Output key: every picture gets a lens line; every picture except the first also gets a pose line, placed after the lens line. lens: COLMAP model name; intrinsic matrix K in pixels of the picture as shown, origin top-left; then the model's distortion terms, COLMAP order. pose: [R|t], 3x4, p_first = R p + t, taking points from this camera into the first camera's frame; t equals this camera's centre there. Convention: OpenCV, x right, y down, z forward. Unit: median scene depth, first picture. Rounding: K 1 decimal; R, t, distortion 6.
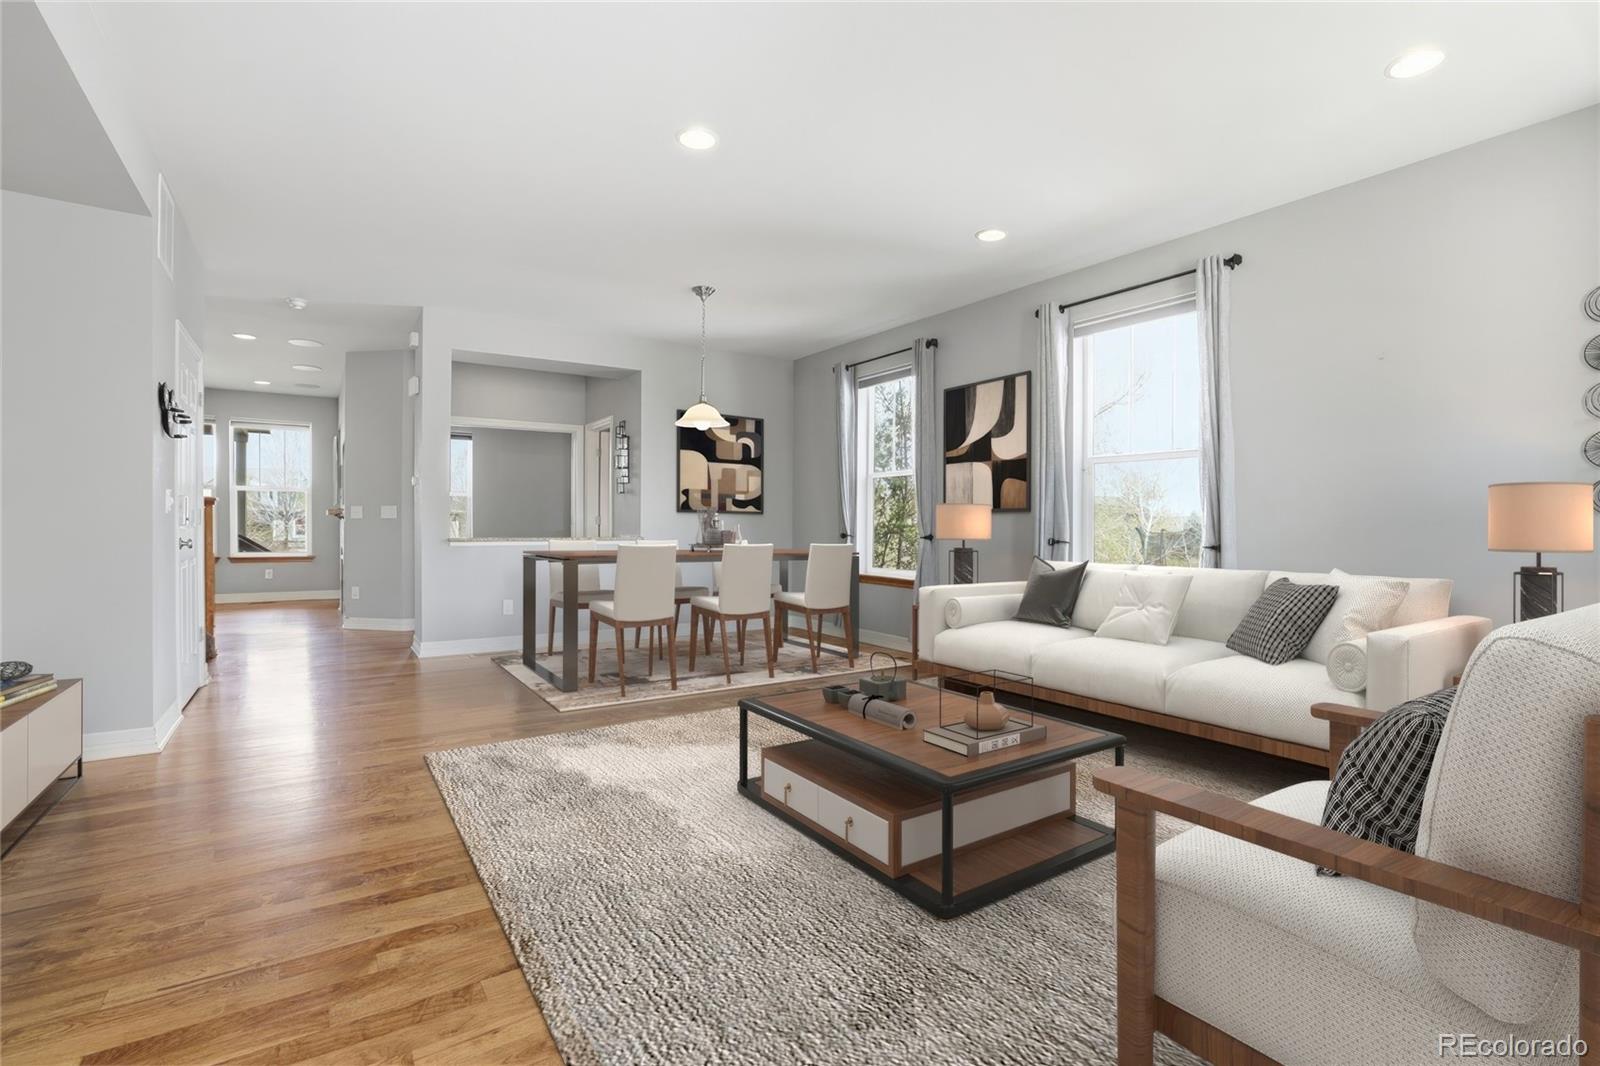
lens RADIAL K [[734.7, 0, 793.8], [0, 734.7, 523.7], [0, 0, 1]] dist [-0.014128, 0.002969]
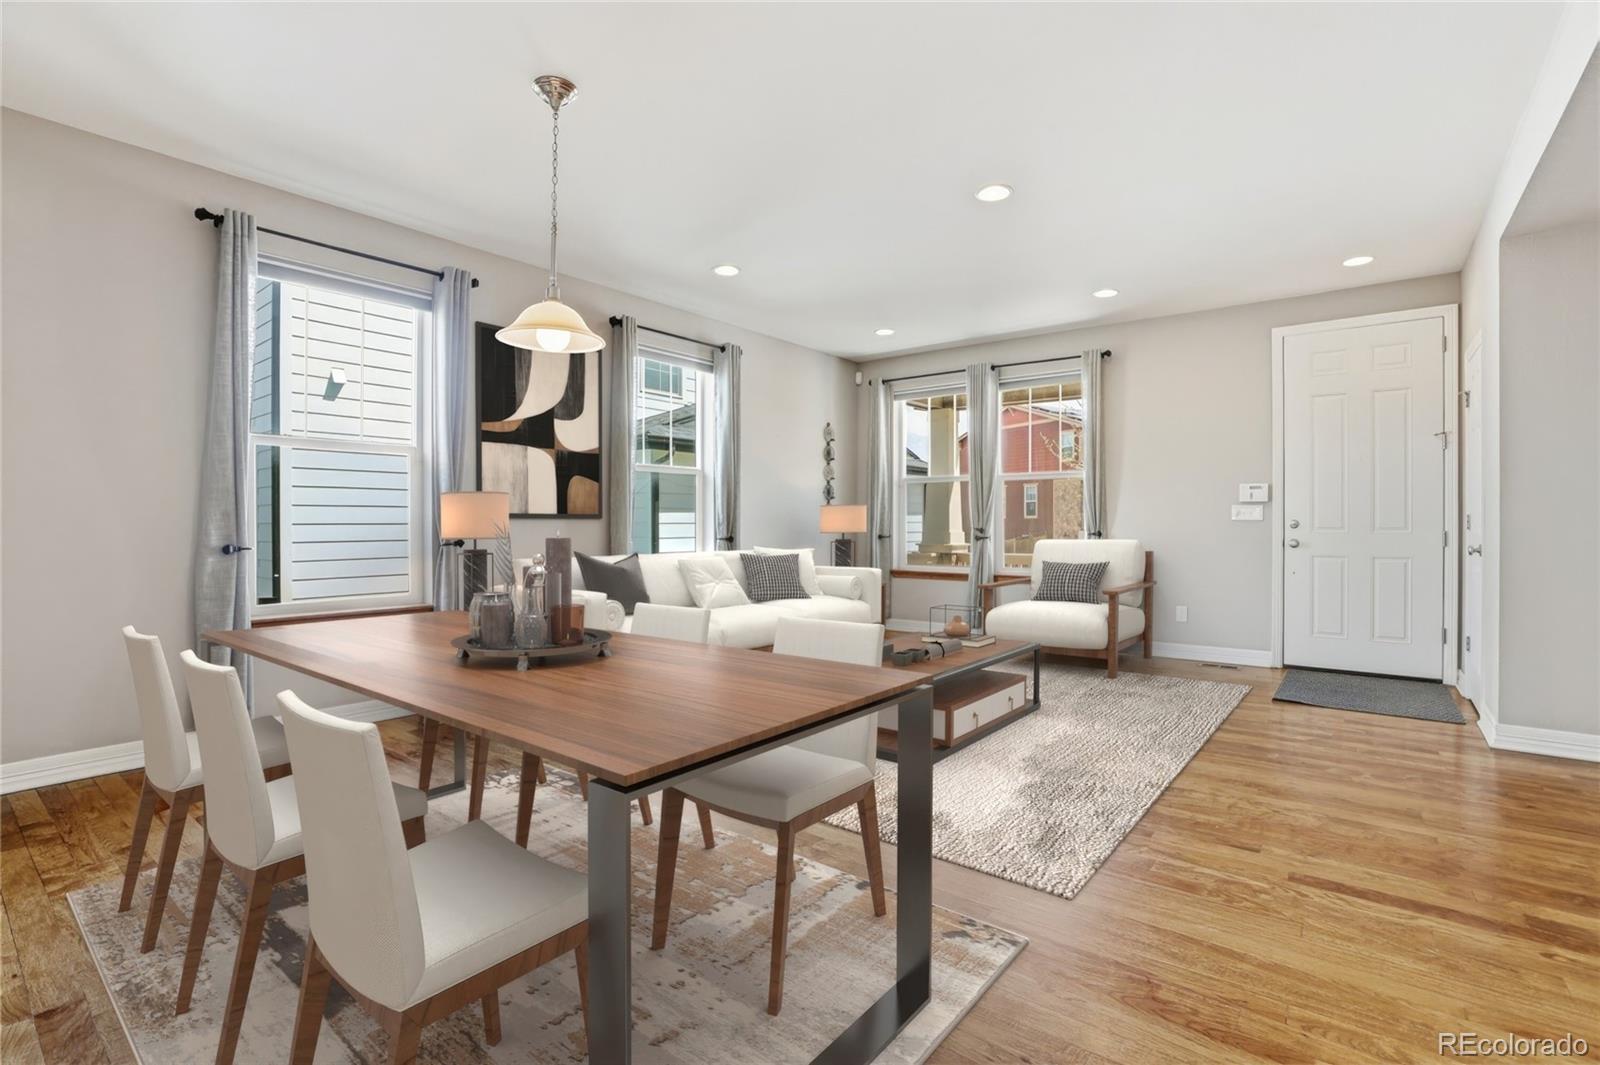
lens RADIAL K [[734.7, 0, 802.3], [0, 734.7, 530.0], [0, 0, 1]] dist [-0.014128, 0.002969]
pose [[-0.310769, -0.009596, 0.950437, -1.034652], [-0.005967, 0.999949, 0.008145, 0.006327], [-0.950467, -0.003140, -0.310810, 1.483214]]
